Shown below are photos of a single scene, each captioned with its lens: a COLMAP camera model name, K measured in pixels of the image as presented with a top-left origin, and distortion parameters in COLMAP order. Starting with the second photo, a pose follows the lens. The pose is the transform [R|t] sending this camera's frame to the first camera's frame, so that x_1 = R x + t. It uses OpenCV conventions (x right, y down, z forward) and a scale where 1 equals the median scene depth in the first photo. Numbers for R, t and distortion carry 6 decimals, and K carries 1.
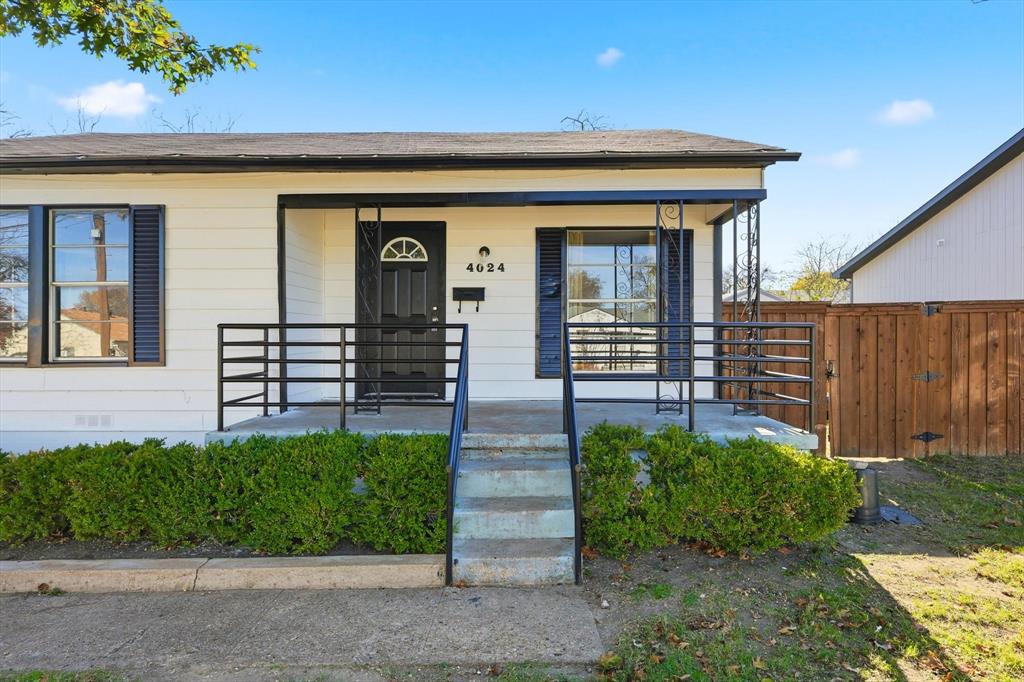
lens RADIAL K [[524.1, 0, 496.7], [0, 524.1, 333.4], [0, 0, 1]] dist [0.010709, 0.001490]
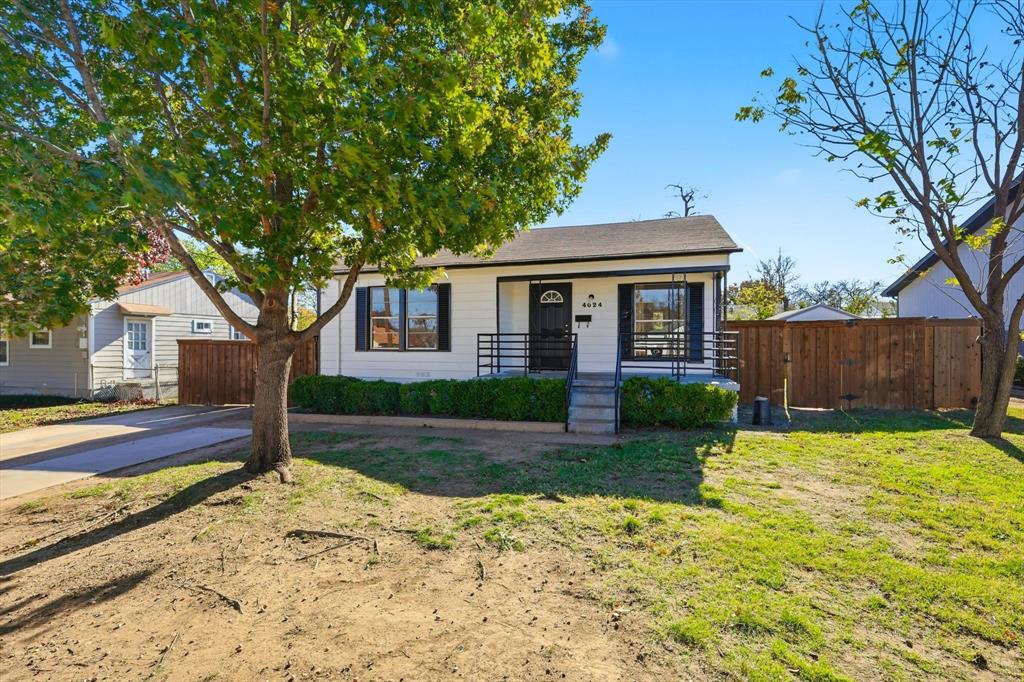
lens RADIAL K [[394.5, 0, 527.5], [0, 394.5, 342.6], [0, 0, 1]] dist [0.002721, 0.000459]
pose [[0.969620, 0.001690, -0.244611, 0.113735], [-0.000058, 0.999978, 0.006682, 0.008289], [0.244617, -0.006465, 0.969598, -0.540165]]
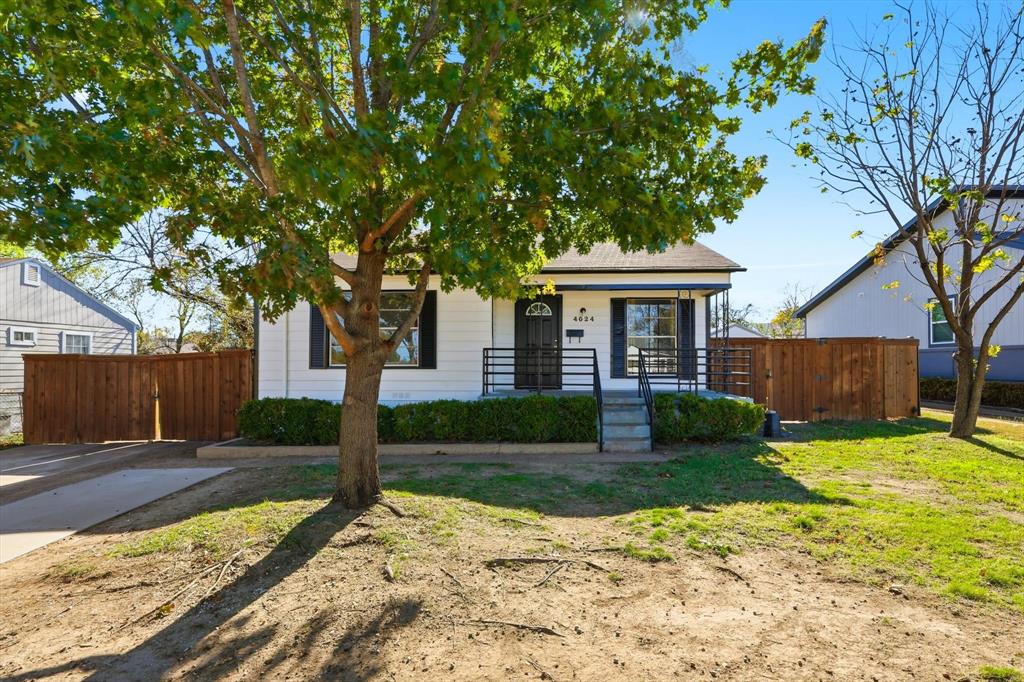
lens RADIAL K [[449.7, 0, 508.7], [0, 449.7, 351.5], [0, 0, 1]] dist [0.002414, 0.001604]
pose [[0.999859, 0.002565, -0.016596, -0.277250], [-0.002849, 0.999850, -0.017067, 0.020021], [0.016550, 0.017111, 0.999717, -0.649492]]
